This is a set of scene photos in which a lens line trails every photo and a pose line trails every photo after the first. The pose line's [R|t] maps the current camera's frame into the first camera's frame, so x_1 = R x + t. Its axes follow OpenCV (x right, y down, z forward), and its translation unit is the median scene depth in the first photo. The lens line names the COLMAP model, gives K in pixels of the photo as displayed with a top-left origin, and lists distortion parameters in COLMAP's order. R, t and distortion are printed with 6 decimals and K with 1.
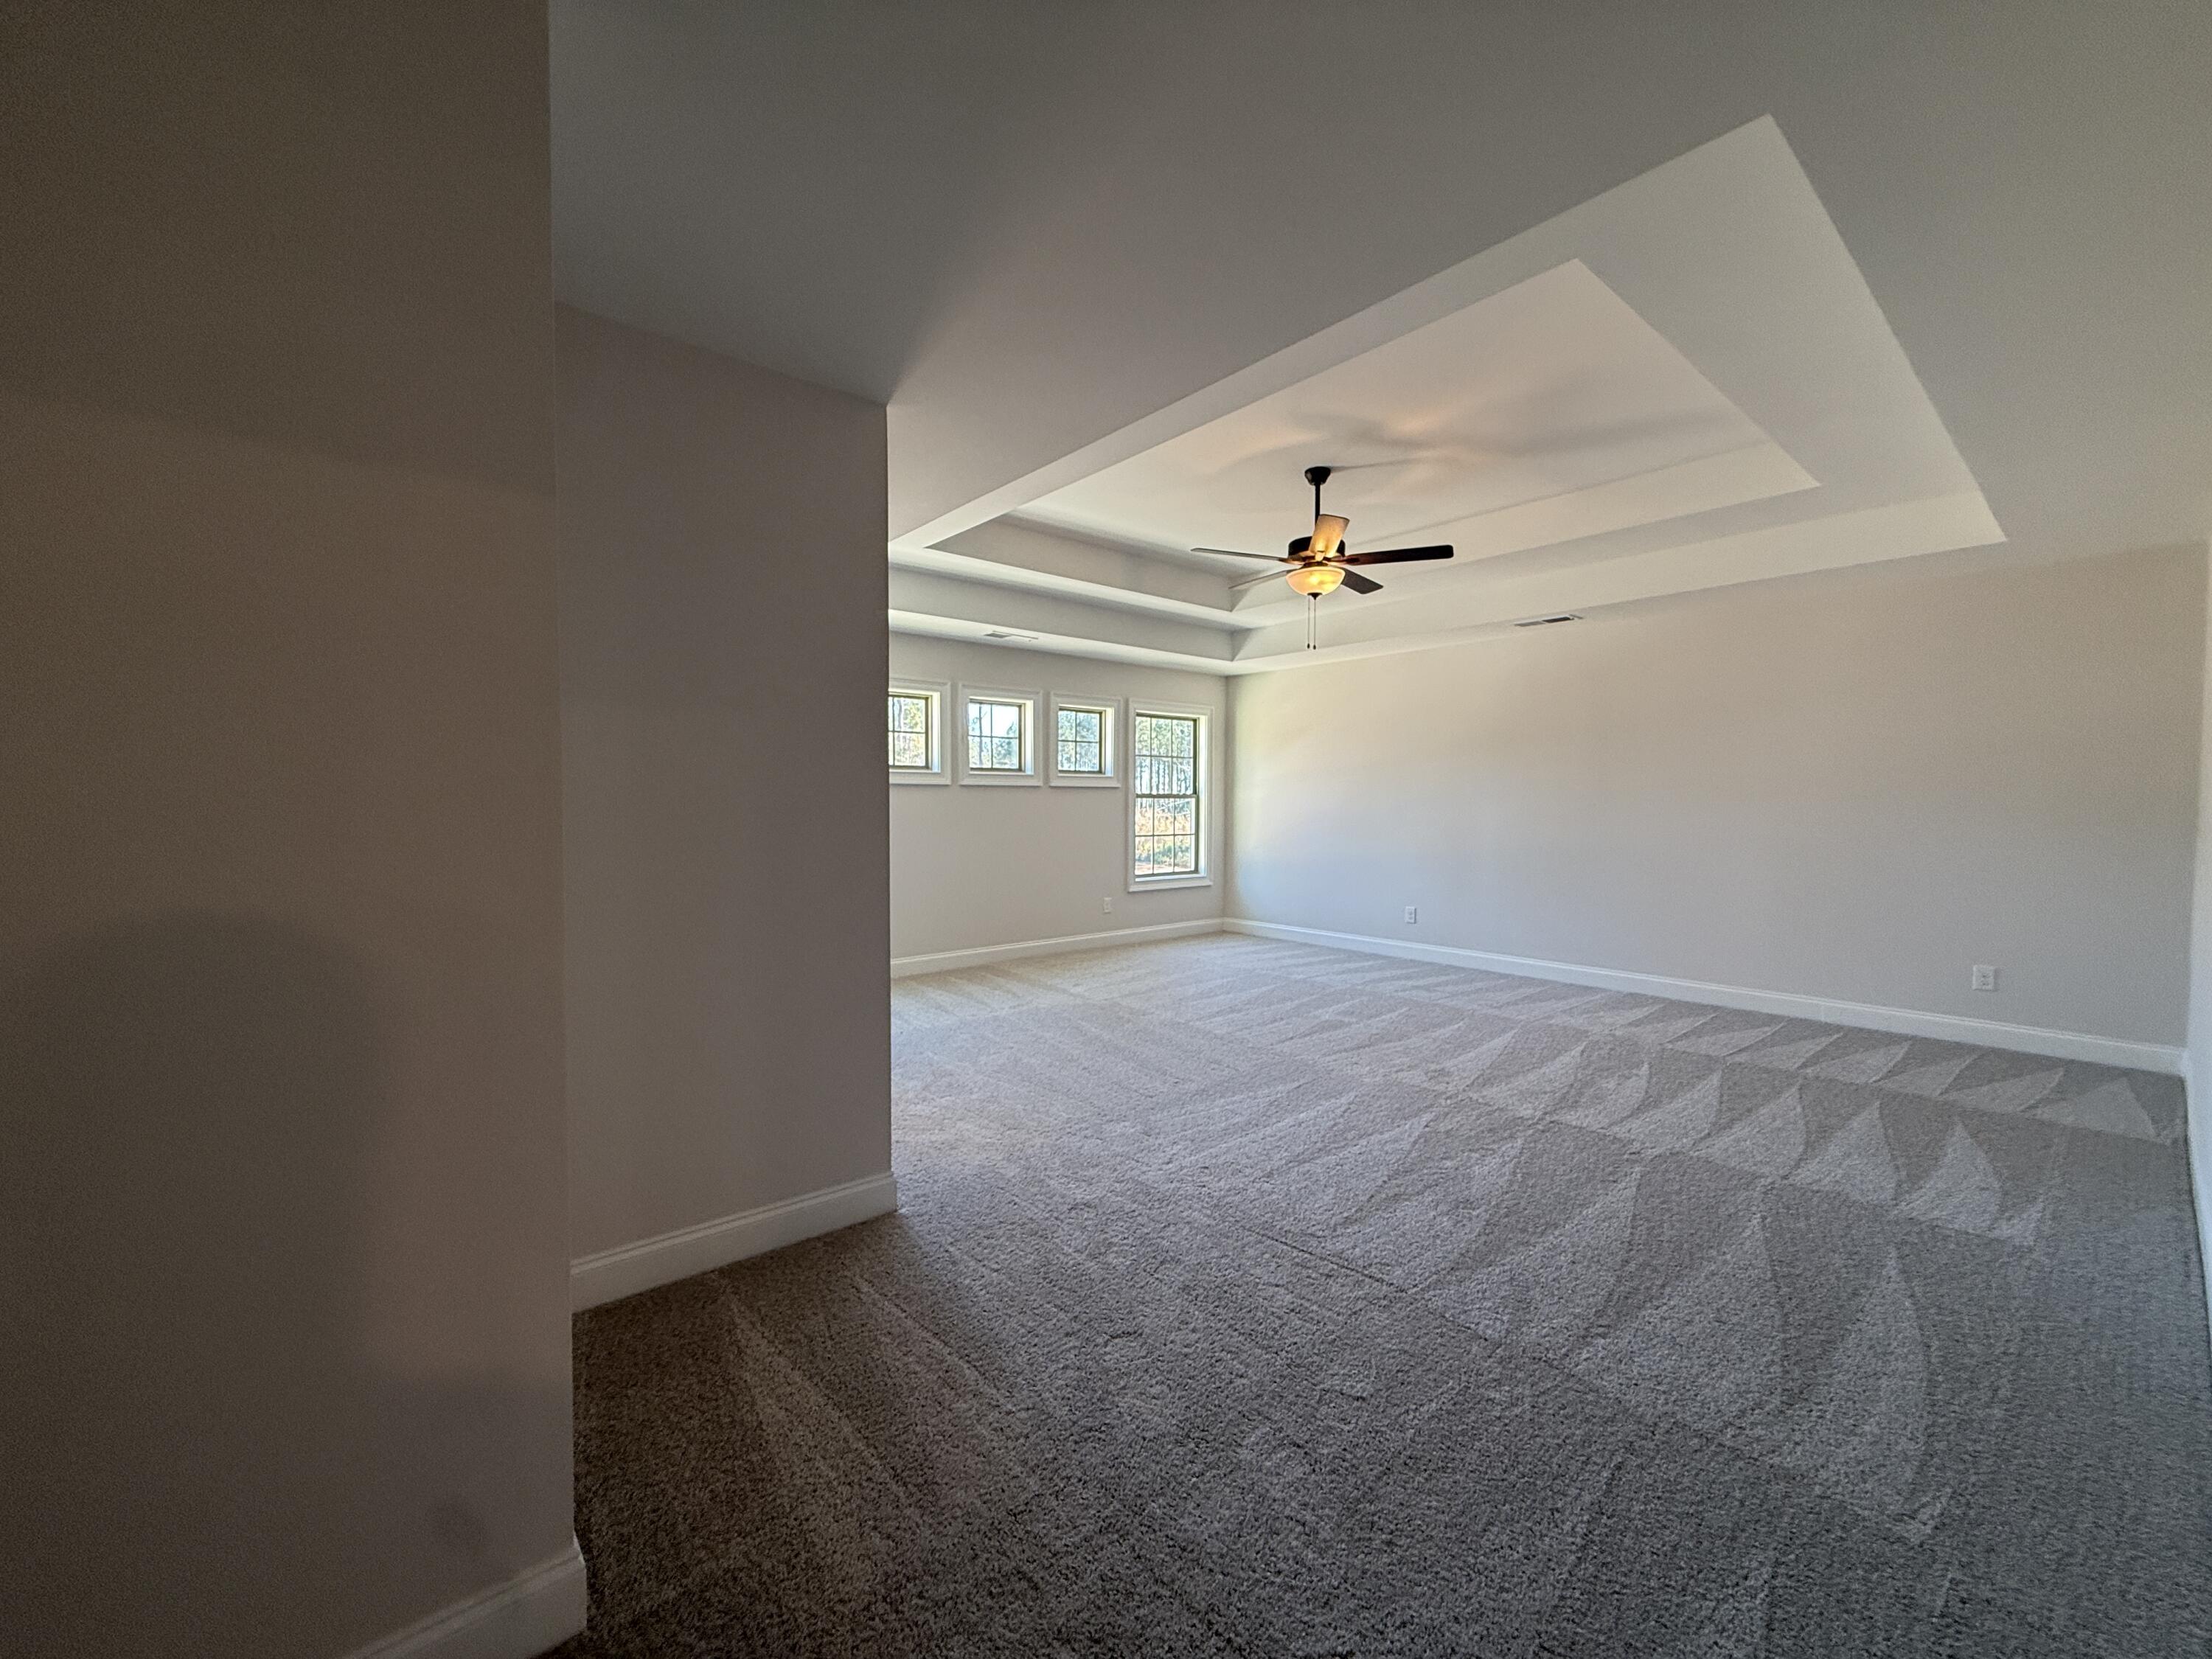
lens RADIAL K [[883.9, 0, 1102.8], [0, 883.9, 832.0], [0, 0, 1]] dist [-0.000362, 0.000122]
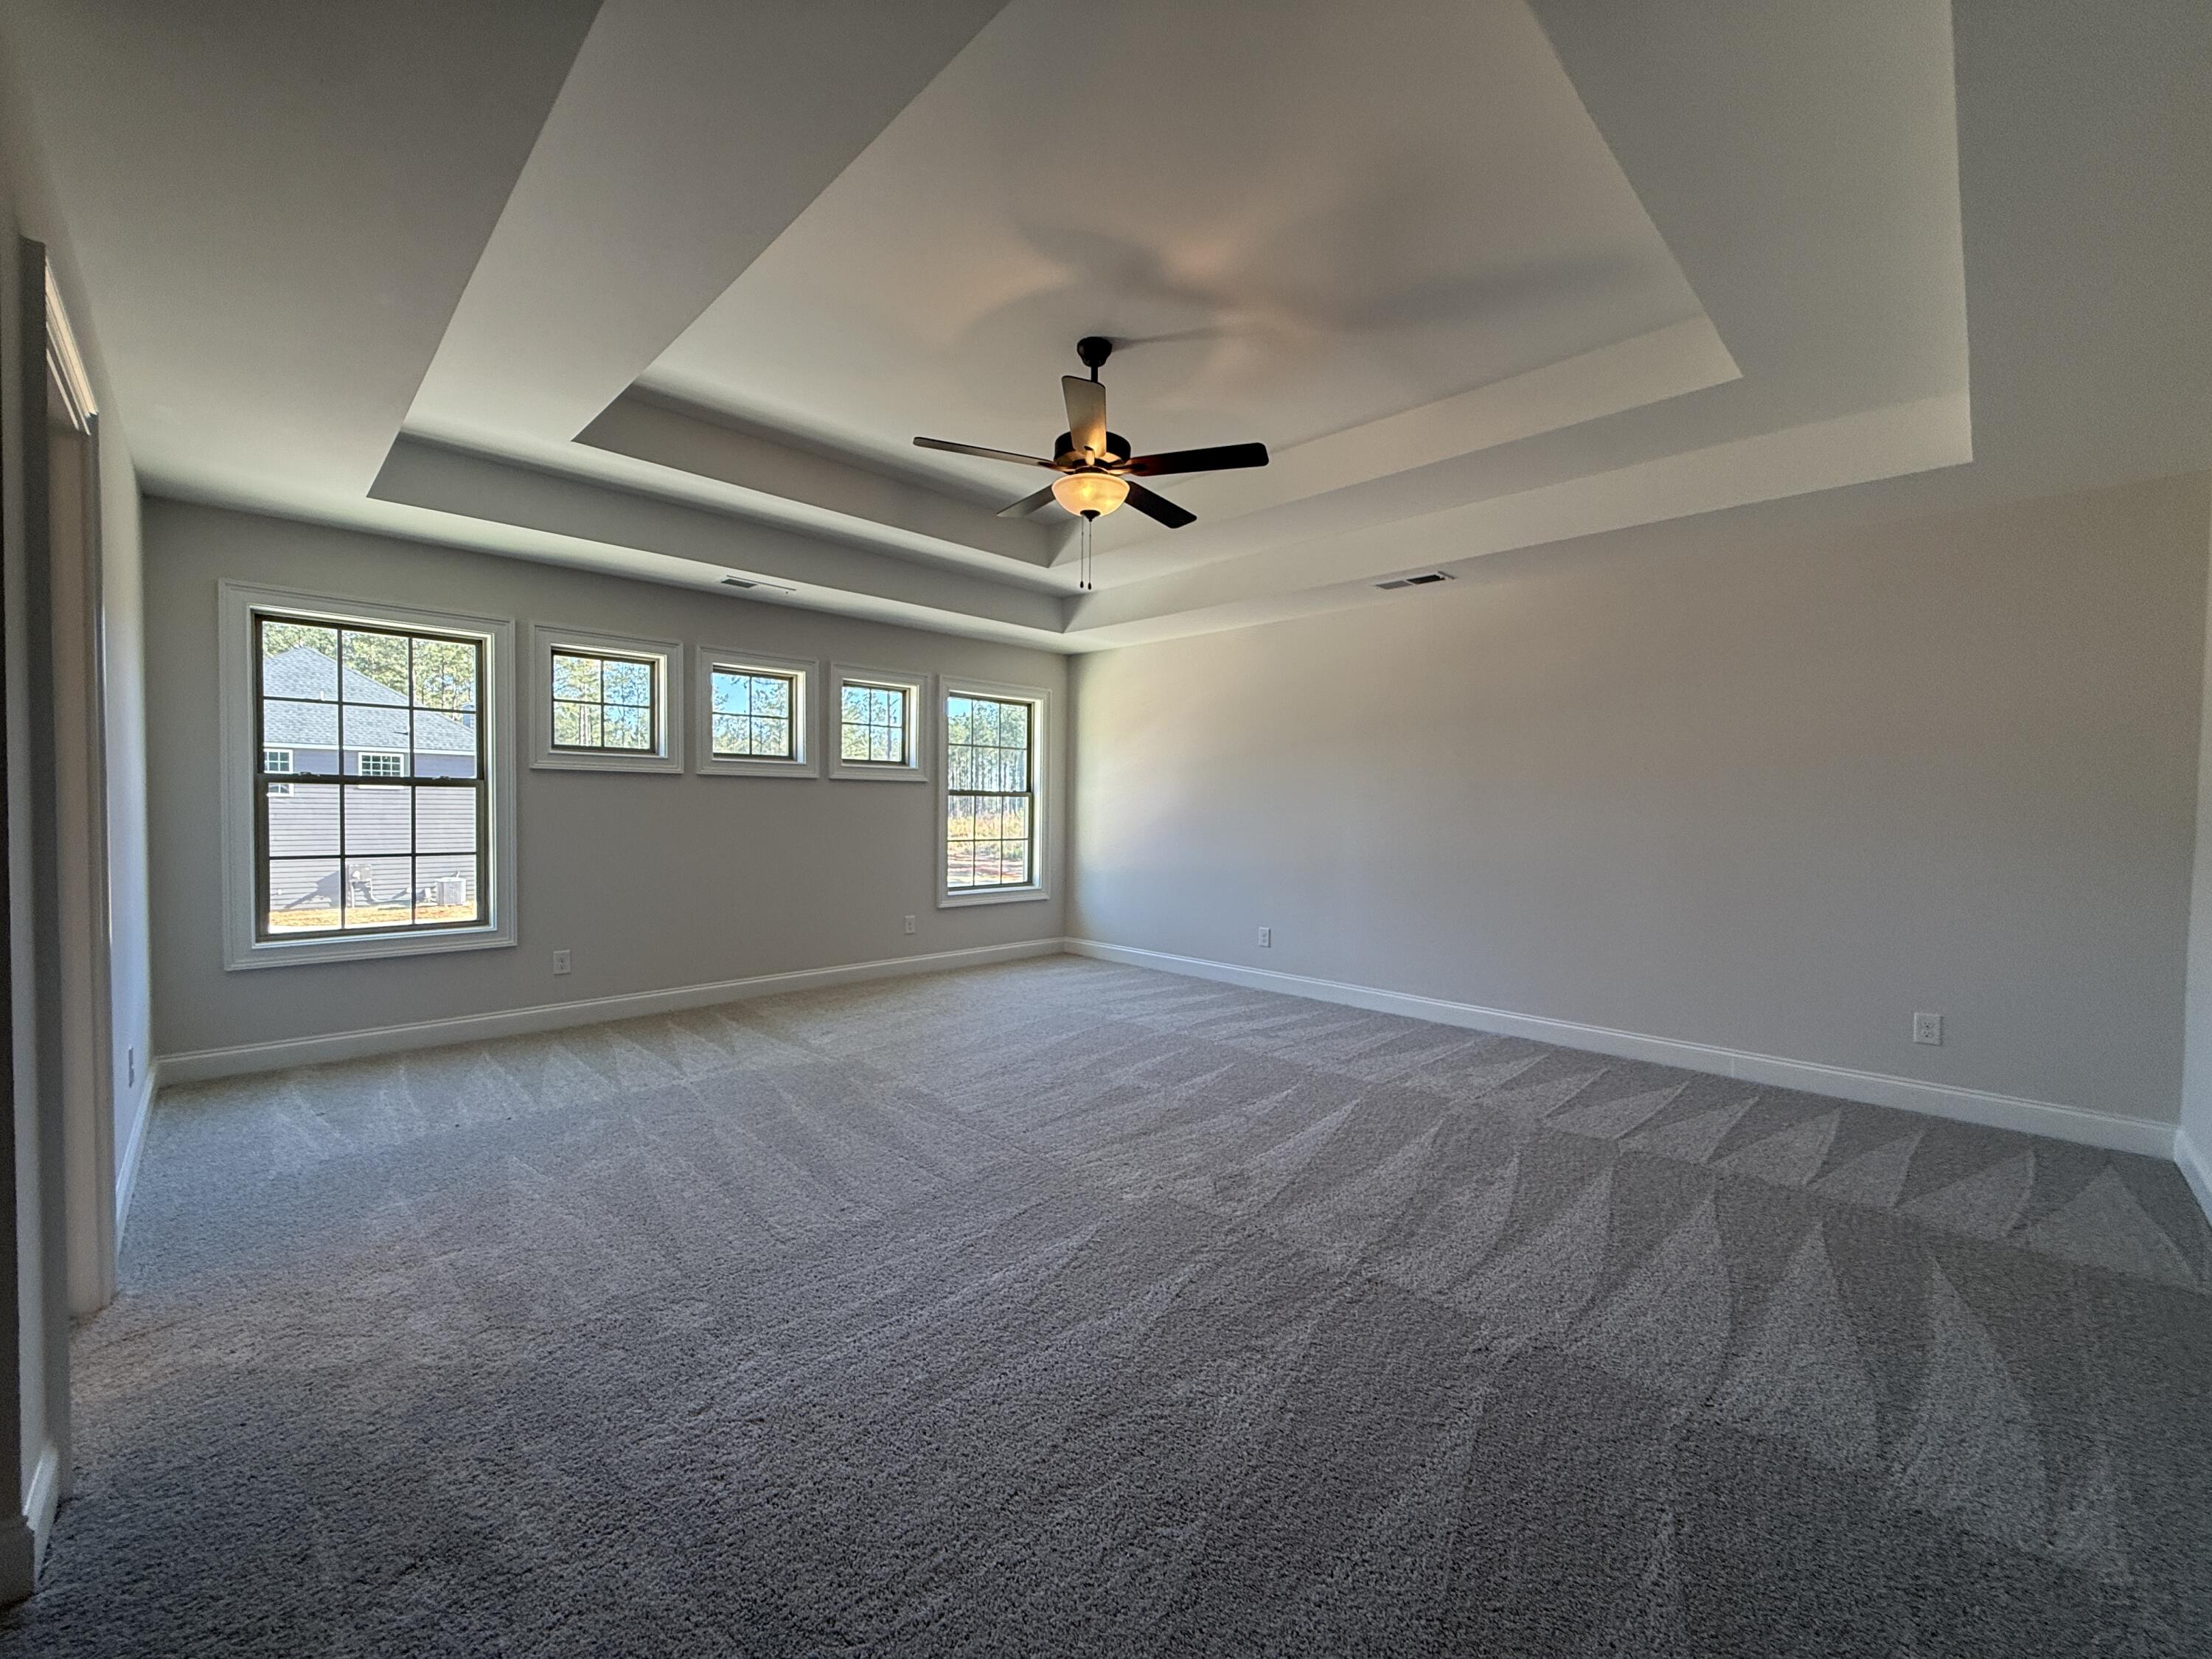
lens RADIAL K [[883.9, 0, 1102.8], [0, 883.9, 832.0], [0, 0, 1]] dist [-0.000362, 0.000122]
pose [[0.996492, 0.007960, 0.083309, 0.188086], [-0.007621, 0.999961, -0.004394, -0.001887], [-0.083341, 0.003744, 0.996514, 0.265291]]
